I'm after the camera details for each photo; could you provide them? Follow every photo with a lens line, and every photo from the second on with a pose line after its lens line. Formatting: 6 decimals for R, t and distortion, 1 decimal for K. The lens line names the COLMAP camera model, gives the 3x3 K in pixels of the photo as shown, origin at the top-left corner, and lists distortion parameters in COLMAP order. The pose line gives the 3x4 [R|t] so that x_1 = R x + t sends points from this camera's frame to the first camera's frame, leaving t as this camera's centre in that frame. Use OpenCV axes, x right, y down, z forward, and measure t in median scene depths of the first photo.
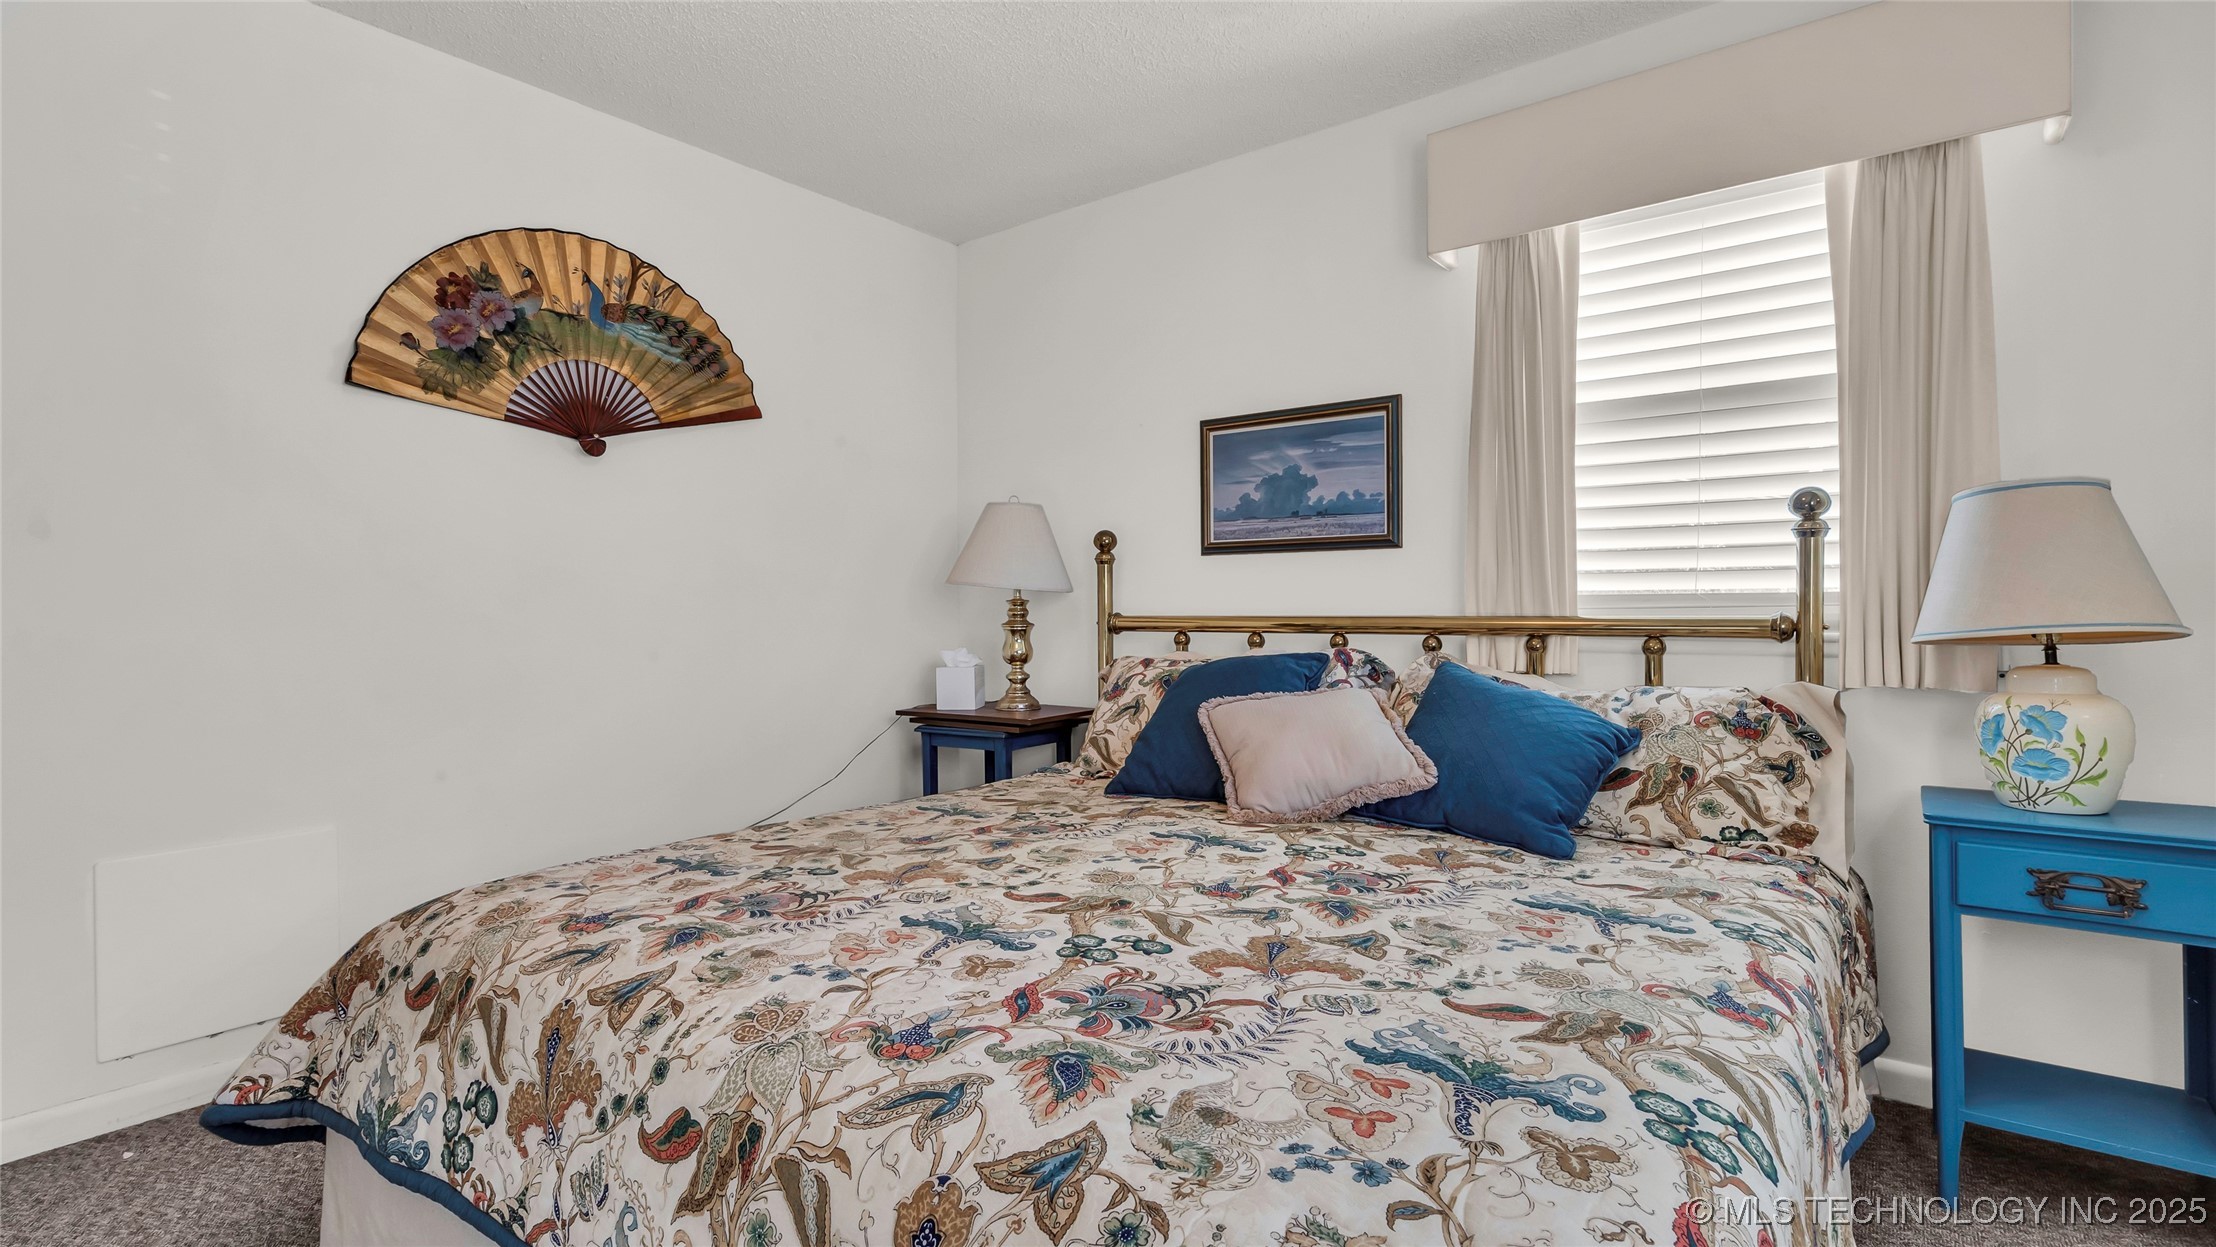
lens RADIAL K [[1040.3, 0, 1129.5], [0, 1040.3, 605.8], [0, 0, 1]] dist [-0.002413, 0.001285]
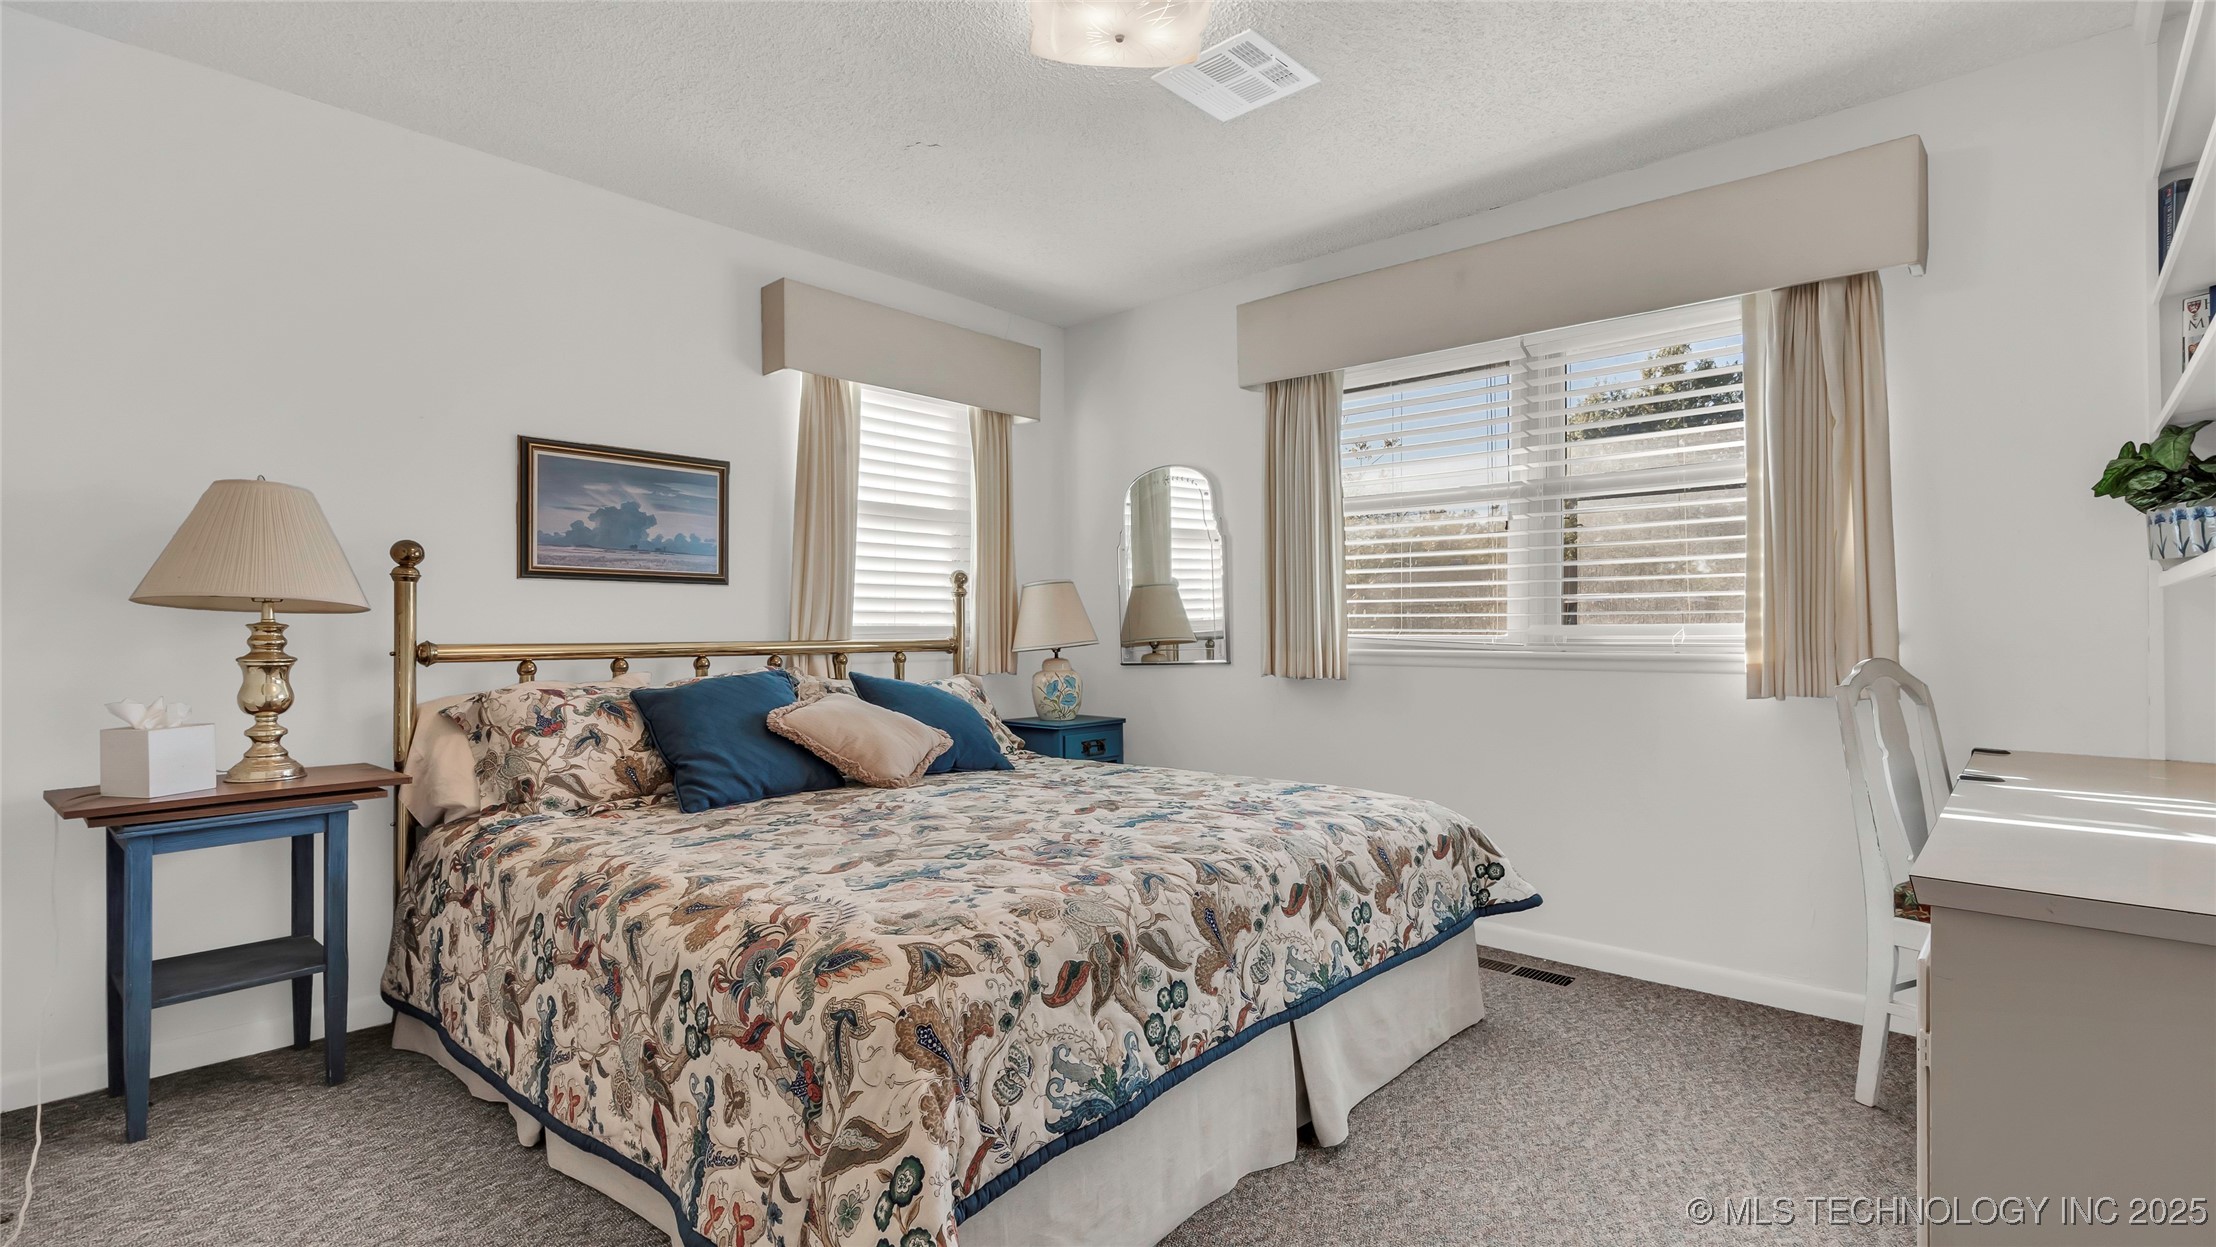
lens RADIAL K [[1040.3, 0, 1112.7], [0, 1040.3, 616.7], [0, 0, 1]] dist [-0.002413, 0.001285]
pose [[0.067661, 0.016435, 0.997573, -0.925261], [-0.000774, 0.999865, -0.016421, 0.000444], [-0.997708, 0.000339, 0.067664, 0.456000]]
